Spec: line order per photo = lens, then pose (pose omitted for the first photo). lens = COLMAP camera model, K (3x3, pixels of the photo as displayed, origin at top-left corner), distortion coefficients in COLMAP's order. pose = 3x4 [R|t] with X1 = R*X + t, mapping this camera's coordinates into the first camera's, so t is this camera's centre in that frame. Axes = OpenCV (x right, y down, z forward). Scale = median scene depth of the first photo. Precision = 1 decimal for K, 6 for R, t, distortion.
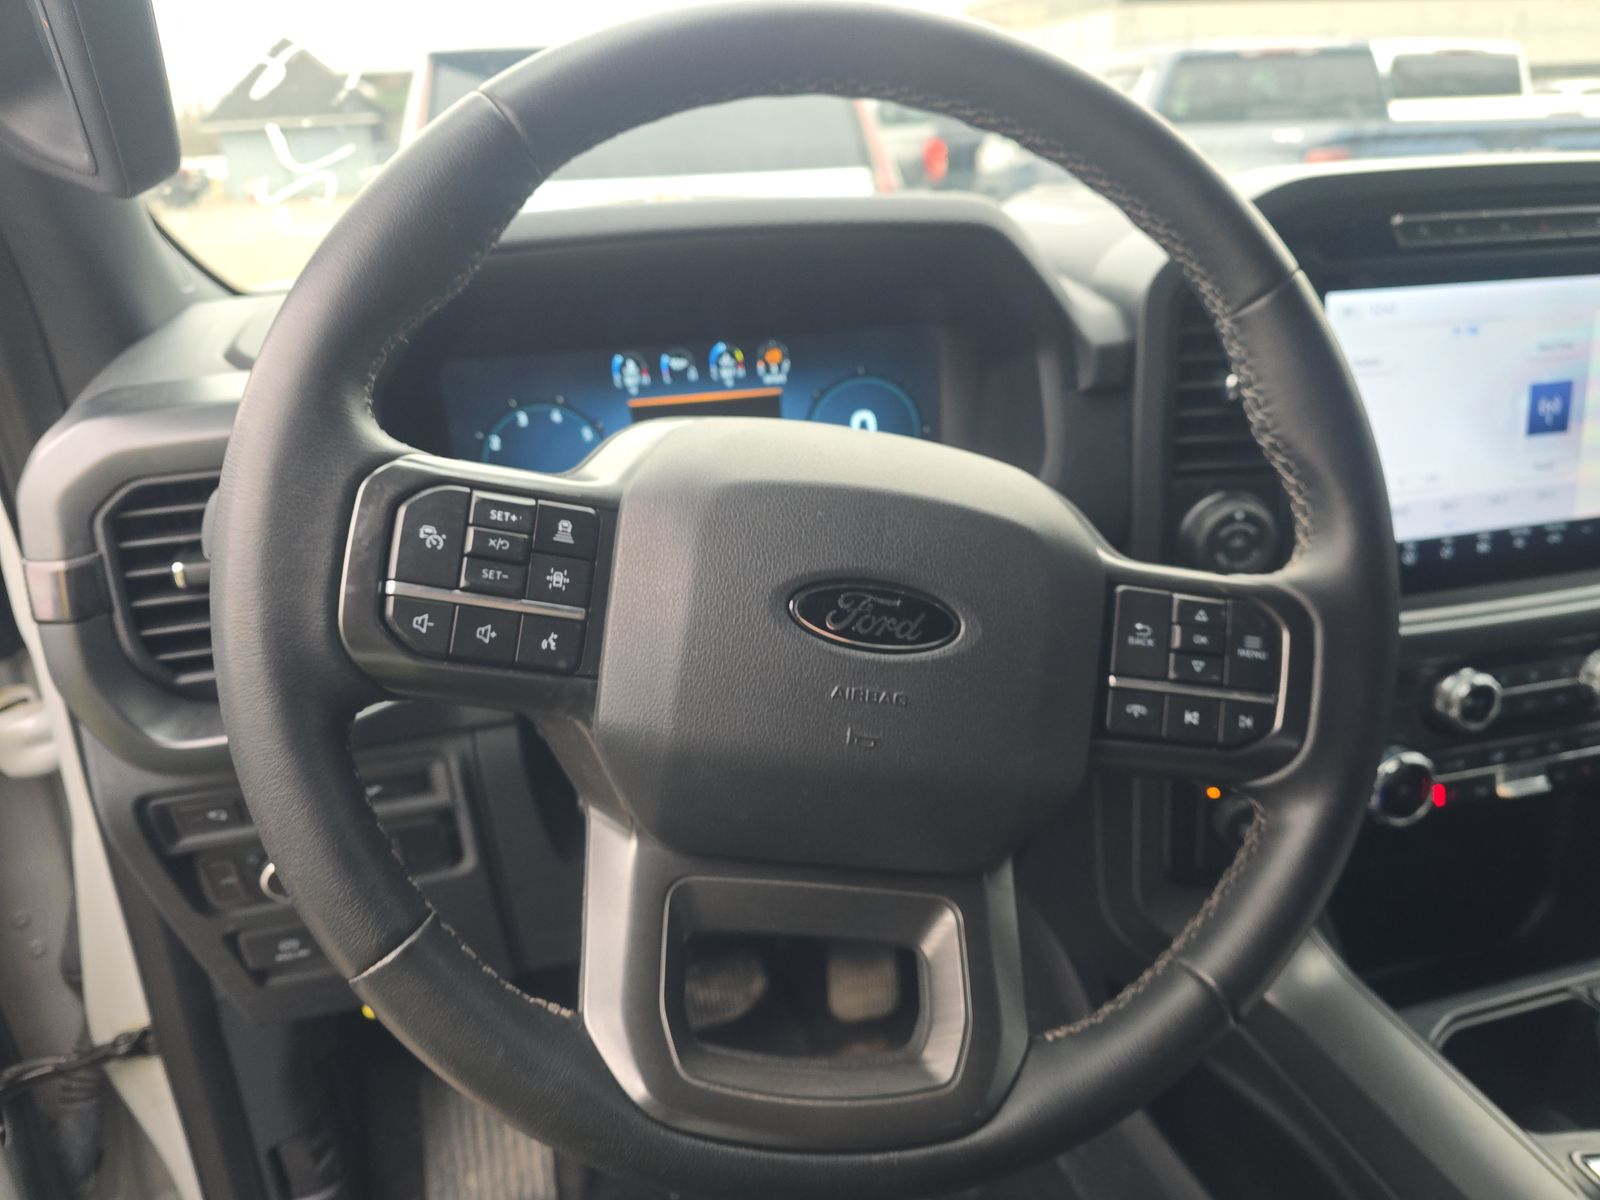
lens RADIAL K [[1084.0, 0, 767.7], [0, 1084.0, 608.7], [0, 0, 1]] dist [0.053629, -0.069385]
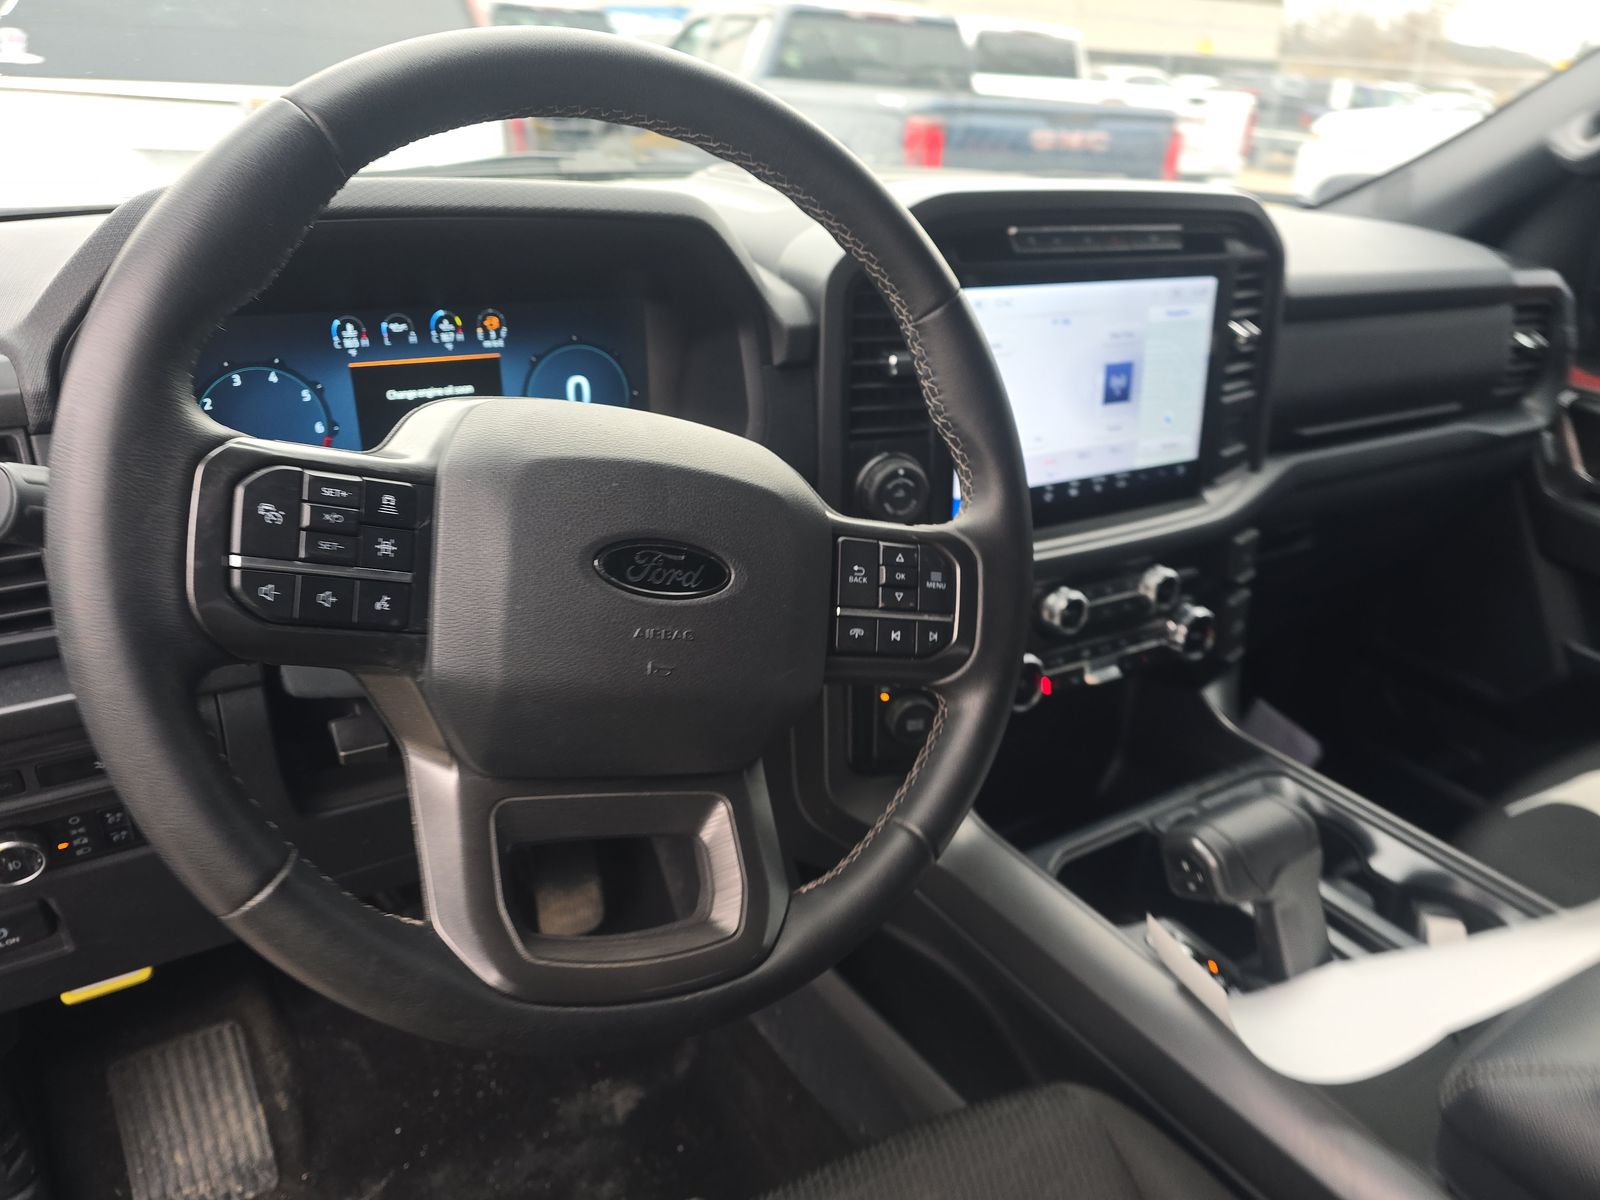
lens RADIAL K [[1081.1, 0, 743.0], [0, 1081.1, 612.1], [0, 0, 1]] dist [0.115801, -0.167251]
pose [[0.952812, -0.053951, 0.298730, -0.166792], [0.036783, 0.997348, 0.062803, -0.016430], [-0.301326, -0.048851, 0.952269, -0.174583]]
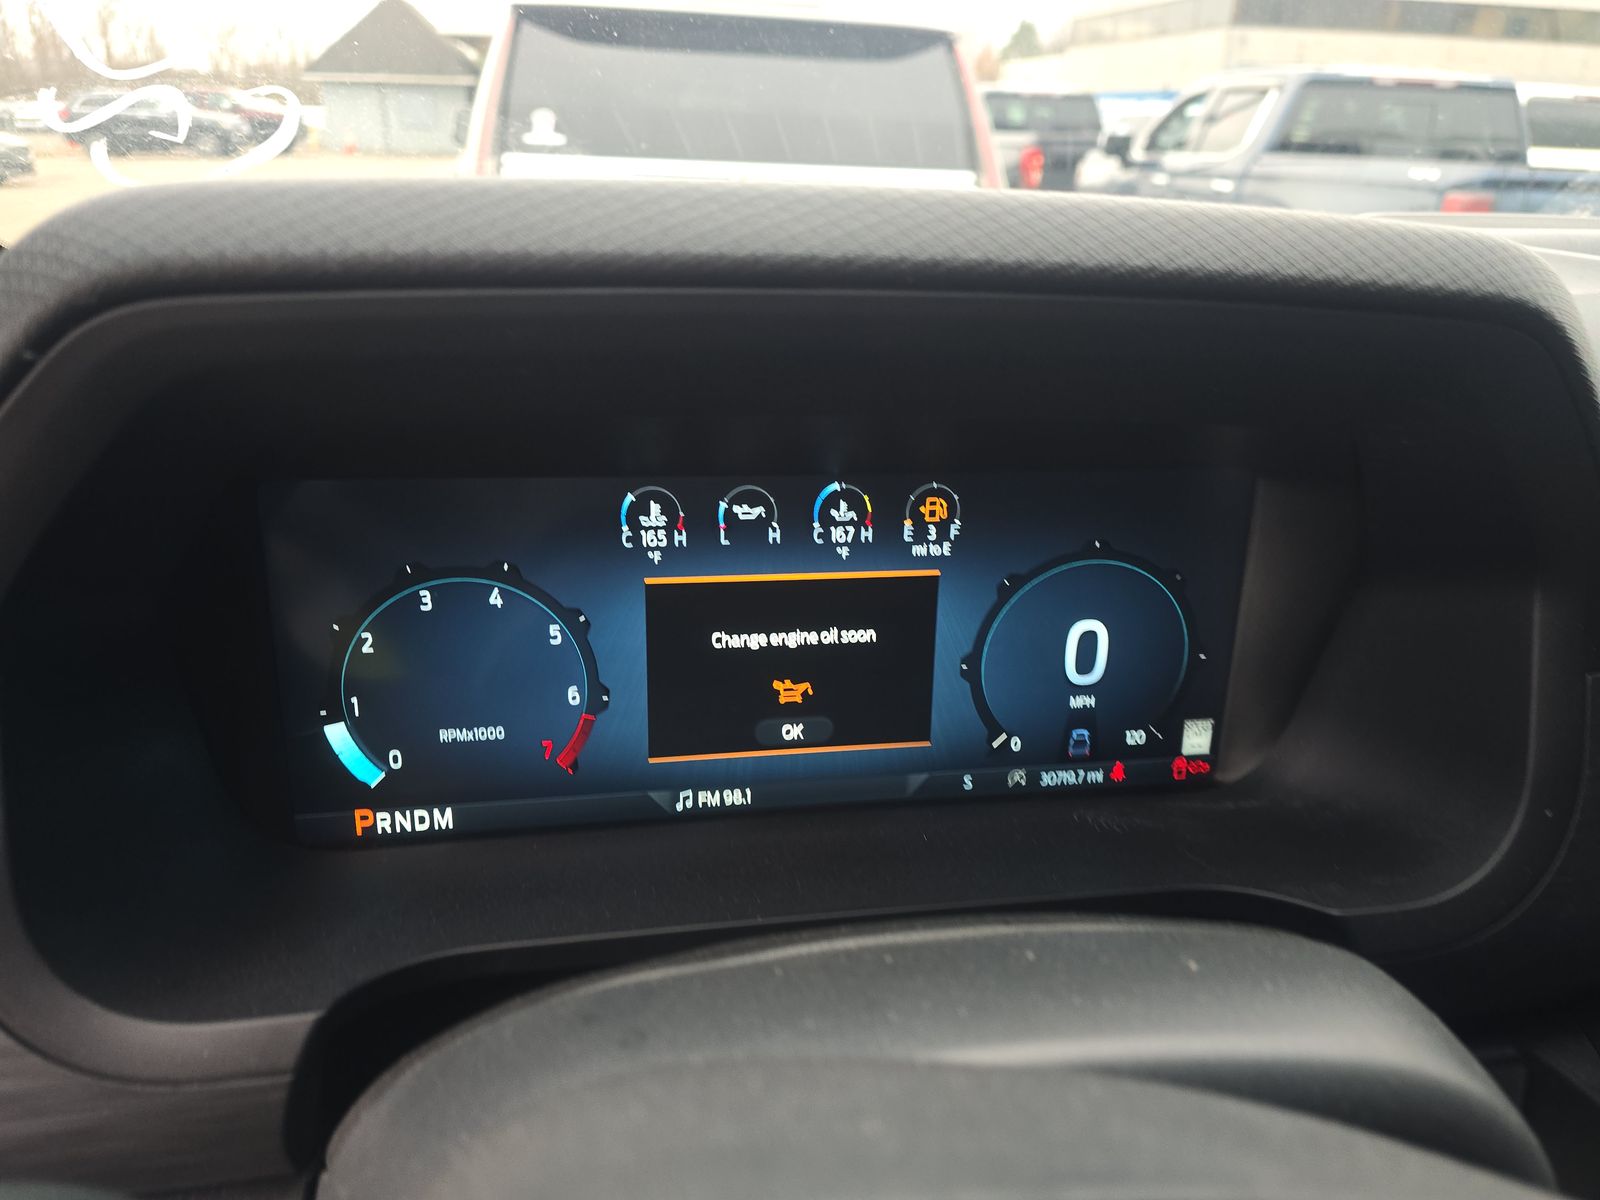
lens RADIAL K [[1062.8, 0, 800.0], [0, 1062.8, 600.0], [0, 0, 1]] dist [0.064725, -0.059405]
pose [[0.995776, 0.090570, -0.015083, -0.081766], [-0.090499, 0.995882, 0.005324, -0.328123], [0.015503, -0.003937, 0.999872, 0.871627]]
